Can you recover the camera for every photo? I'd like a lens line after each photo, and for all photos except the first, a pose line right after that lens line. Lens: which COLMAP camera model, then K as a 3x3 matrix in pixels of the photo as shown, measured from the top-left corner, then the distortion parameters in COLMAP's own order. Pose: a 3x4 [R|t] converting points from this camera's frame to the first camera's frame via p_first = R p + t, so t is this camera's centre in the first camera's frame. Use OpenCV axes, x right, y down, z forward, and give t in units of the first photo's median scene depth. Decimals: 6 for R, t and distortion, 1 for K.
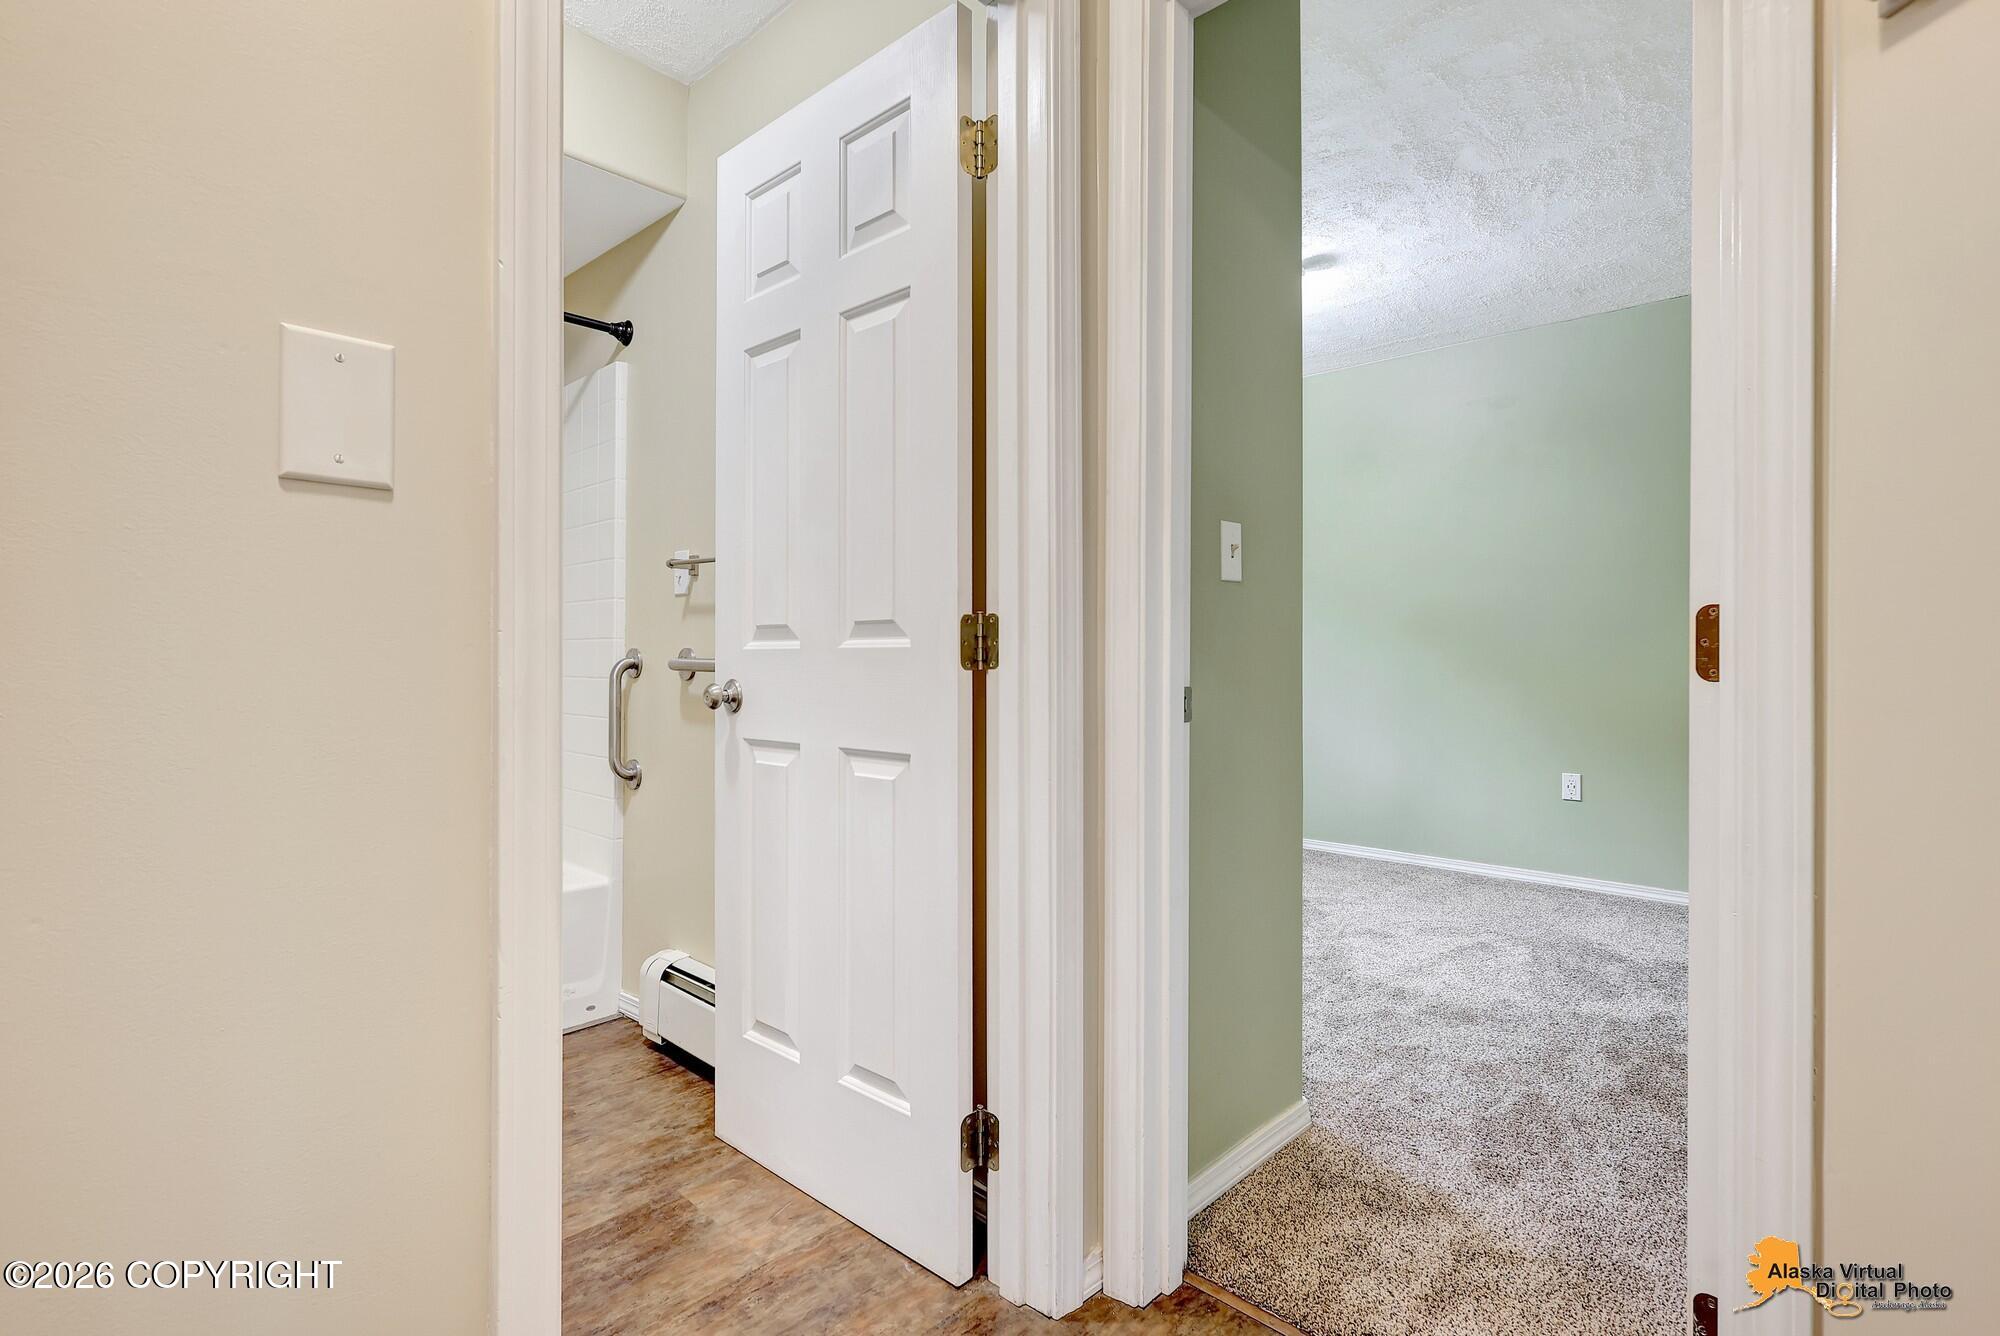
lens RADIAL K [[967.3, 0, 1009.0], [0, 967.3, 661.9], [0, 0, 1]] dist [0.016257, 0.000150]
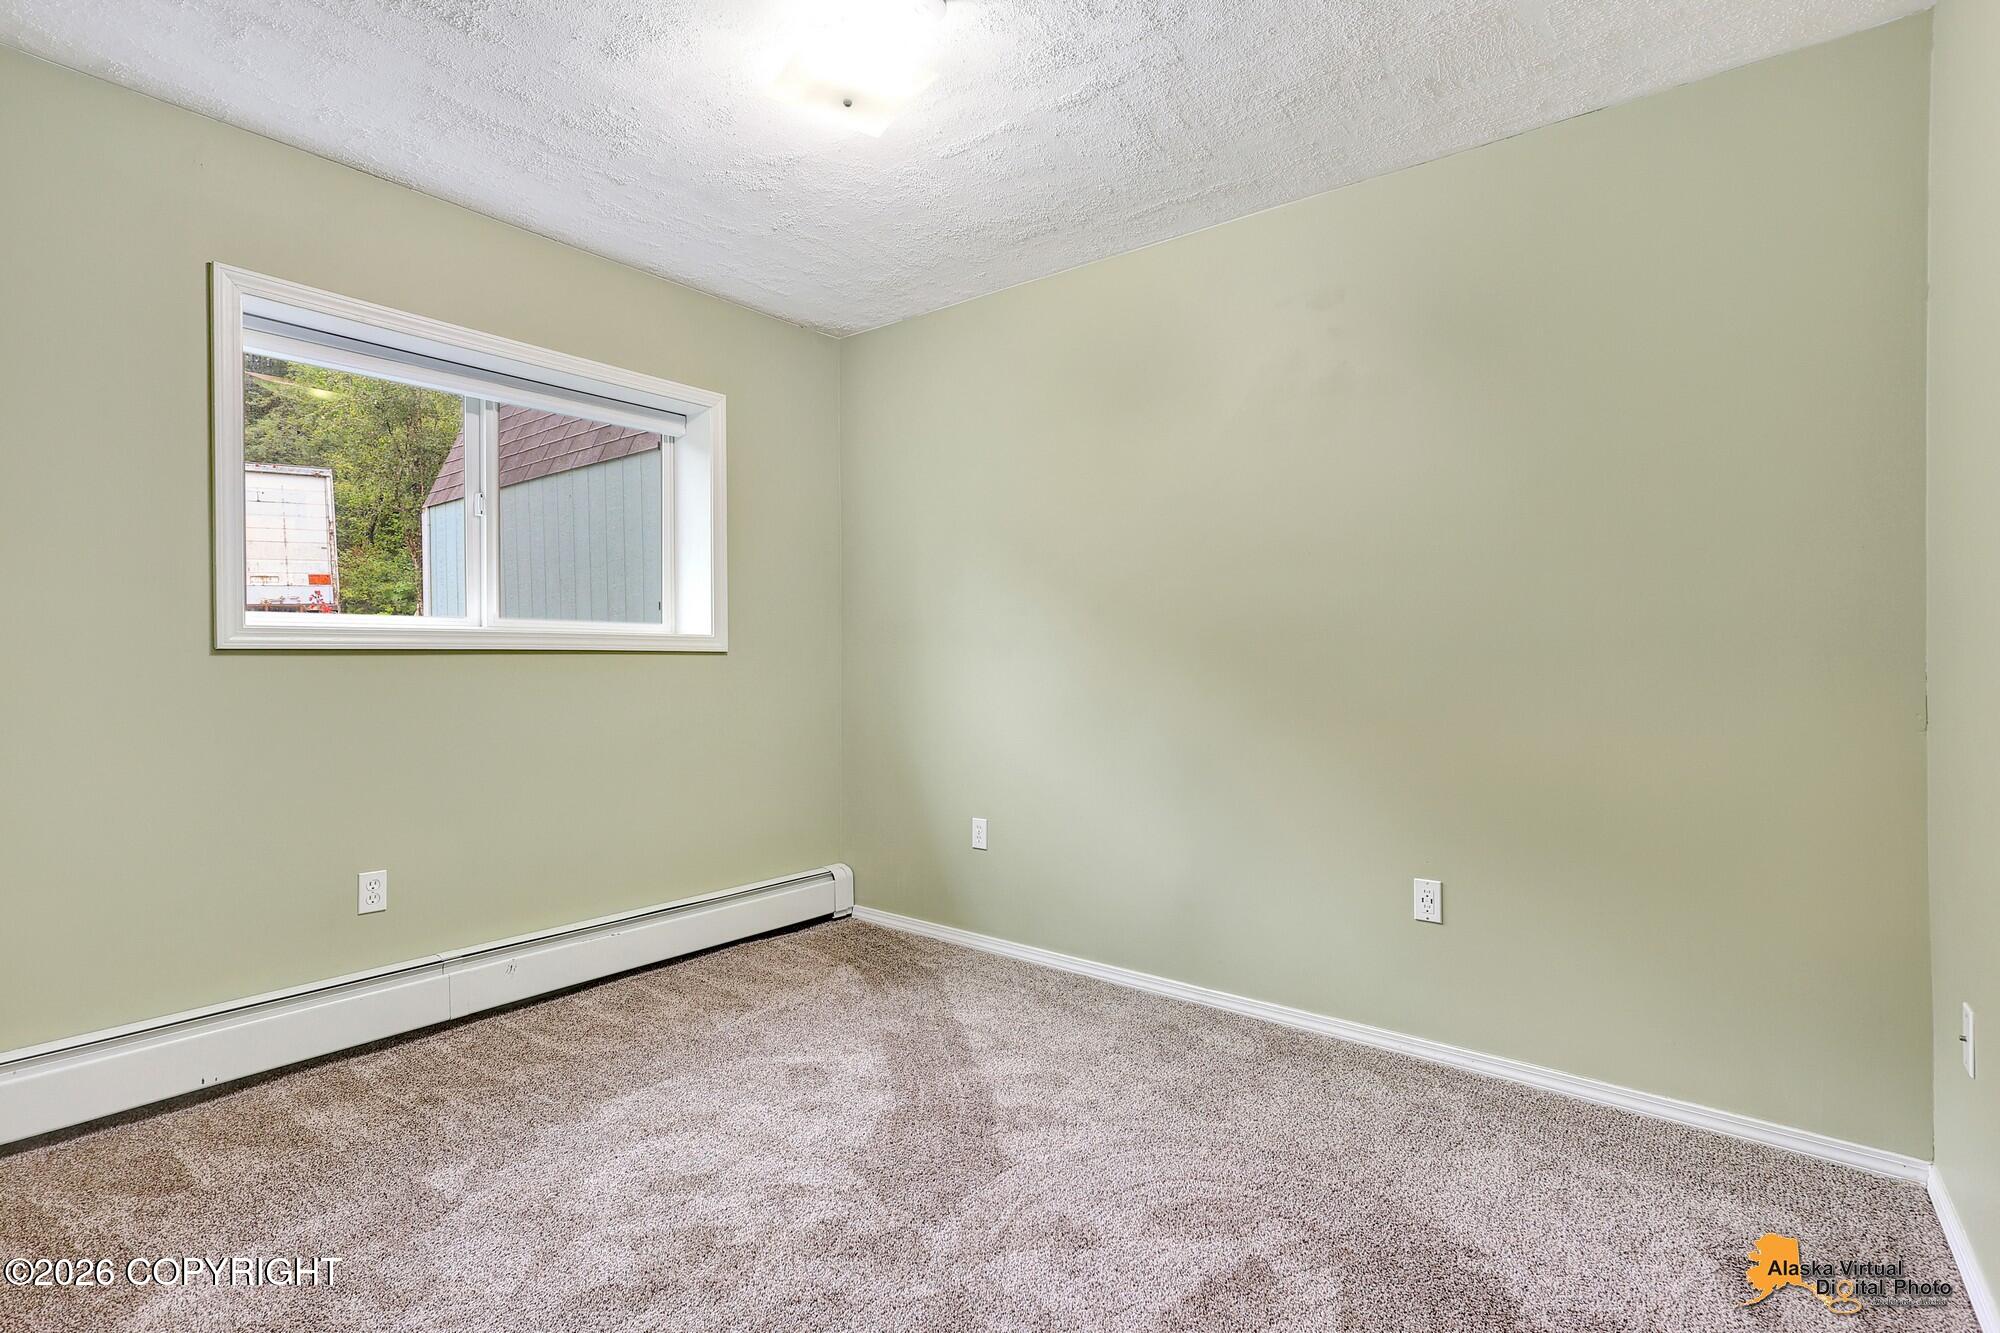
lens RADIAL K [[967.3, 0, 991.8], [0, 967.3, 664.8], [0, 0, 1]] dist [0.016257, 0.000150]
pose [[0.996660, -0.003037, 0.081609, 0.246995], [0.003293, 0.999990, -0.003003, -0.023604], [-0.081599, 0.003262, 0.996660, 0.397274]]
